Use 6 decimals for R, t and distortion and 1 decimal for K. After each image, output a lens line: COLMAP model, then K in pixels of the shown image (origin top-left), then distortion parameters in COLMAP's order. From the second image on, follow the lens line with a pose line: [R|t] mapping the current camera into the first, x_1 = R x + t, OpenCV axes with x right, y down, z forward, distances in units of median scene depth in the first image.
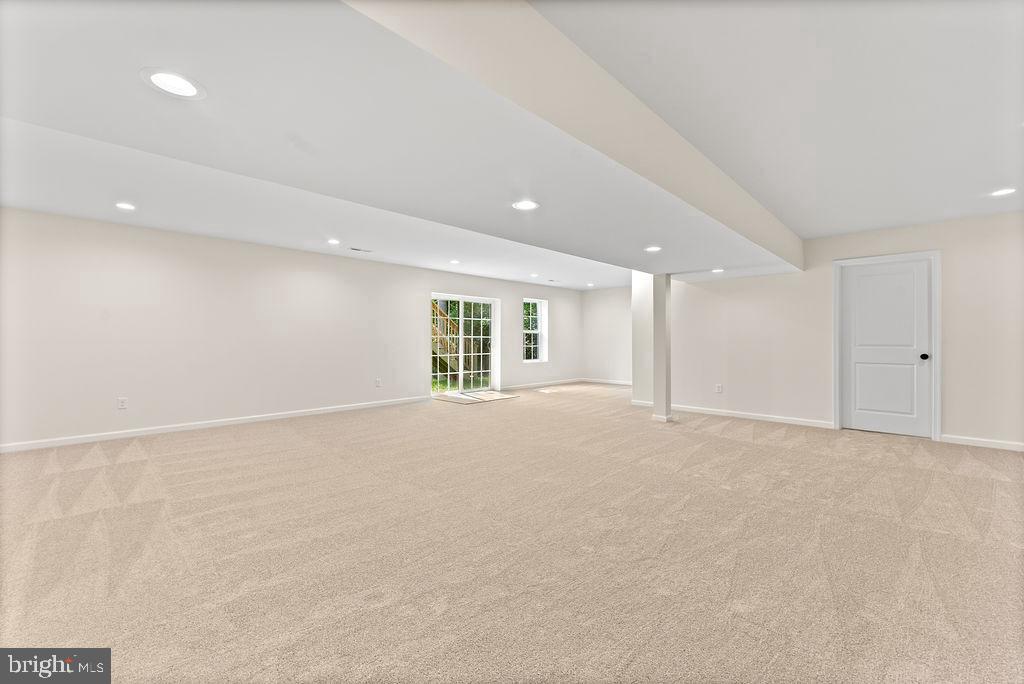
lens RADIAL K [[415.7, 0, 512.0], [0, 415.7, 340.5], [0, 0, 1]] dist [-0.004936, -0.000712]
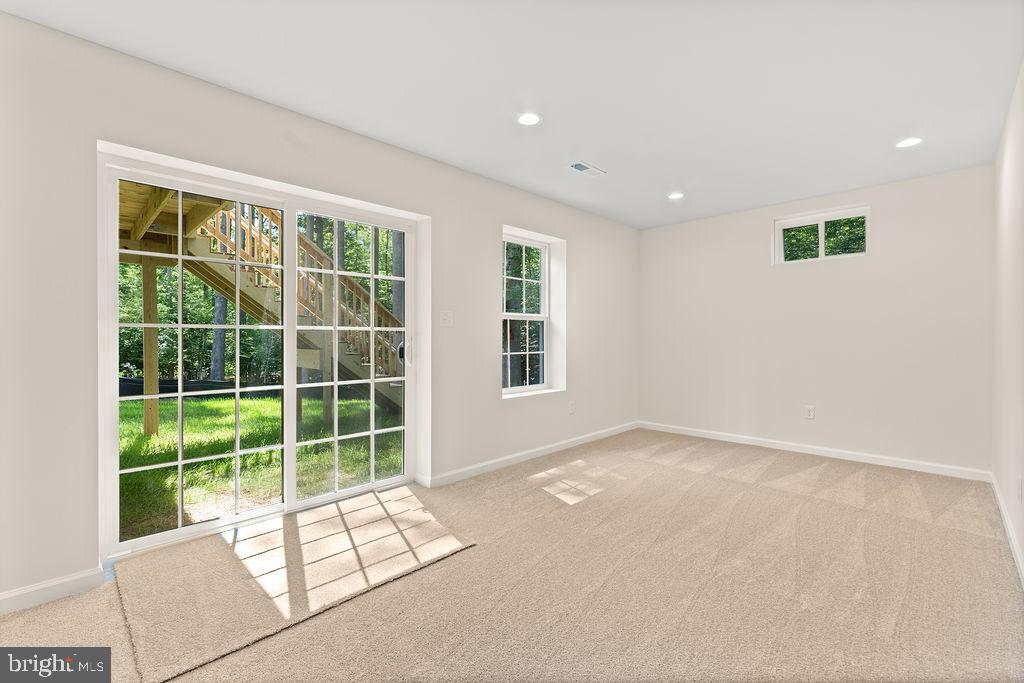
lens RADIAL K [[450.9, 0, 512.1], [0, 450.9, 340.6], [0, 0, 1]] dist [-0.004644, 0.000084]
pose [[0.999939, -0.004793, 0.009912, 0.030174], [0.004796, 0.999988, -0.000259, 0.000866], [-0.009910, 0.000306, 0.999951, 0.576772]]
